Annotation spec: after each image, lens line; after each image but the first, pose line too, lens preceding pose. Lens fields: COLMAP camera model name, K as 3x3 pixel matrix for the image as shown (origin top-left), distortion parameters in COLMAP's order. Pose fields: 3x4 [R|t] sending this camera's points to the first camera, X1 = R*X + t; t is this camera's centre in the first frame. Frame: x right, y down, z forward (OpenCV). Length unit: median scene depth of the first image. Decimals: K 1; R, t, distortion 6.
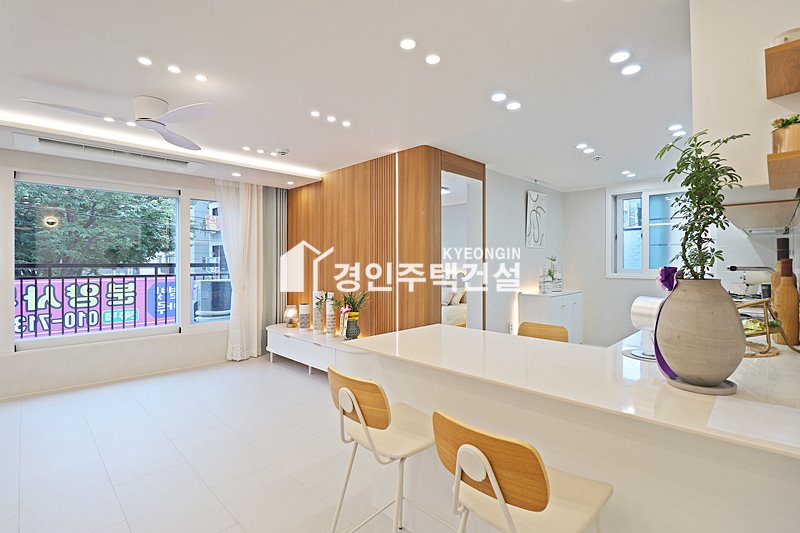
lens RADIAL K [[378.3, 0, 398.5], [0, 378.3, 261.3], [0, 0, 1]] dist [0.000632, -0.015125]
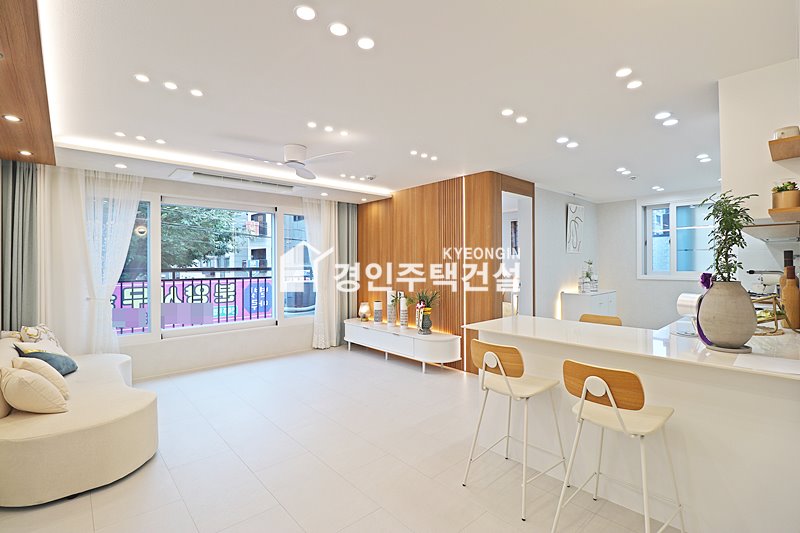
lens RADIAL K [[364.8, 0, 400.0], [0, 364.8, 262.2], [0, 0, 1]] dist [0.000269, -0.014875]
pose [[0.998771, -0.003737, -0.049430, -0.132359], [0.003661, 0.999992, -0.001618, -0.009512], [0.049436, 0.001435, 0.998776, -0.155660]]
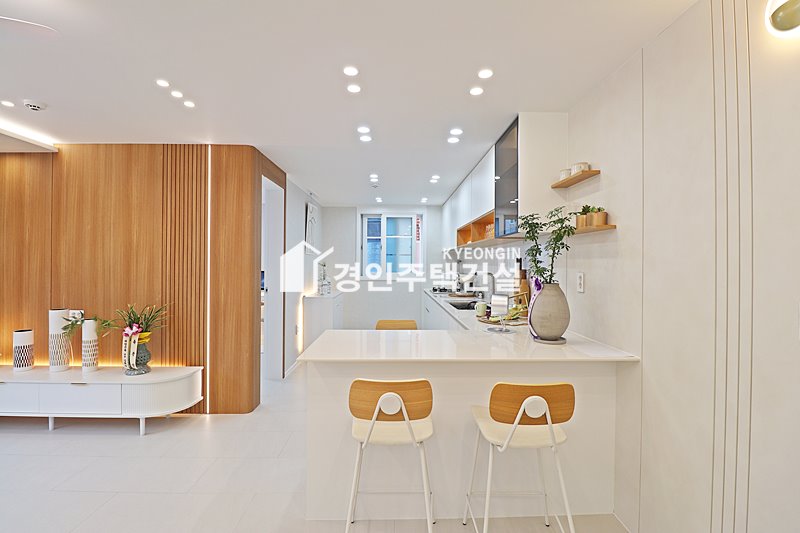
lens RADIAL K [[368.0, 0, 404.4], [0, 368.0, 263.0], [0, 0, 1]] dist [0.002439, -0.014996]
pose [[0.689017, 0.008503, 0.724695, -0.270157], [-0.007901, 0.999960, -0.004221, -0.010735], [-0.724702, -0.002817, 0.689057, 0.071570]]
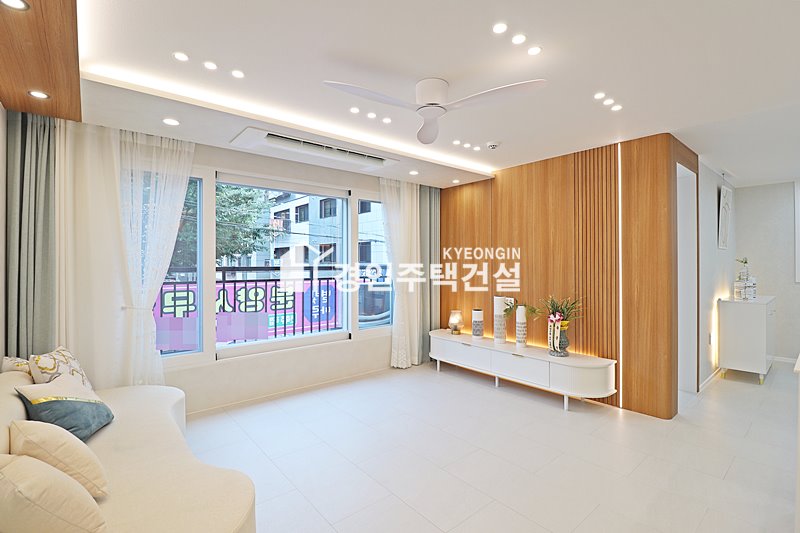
lens RADIAL K [[371.3, 0, 403.3], [0, 371.3, 261.3], [0, 0, 1]] dist [0.000030, -0.015344]
pose [[0.996228, -0.001418, -0.086764, -0.381570], [0.001144, 0.999994, -0.003202, -0.004995], [0.086768, 0.003091, 0.996224, 0.075067]]
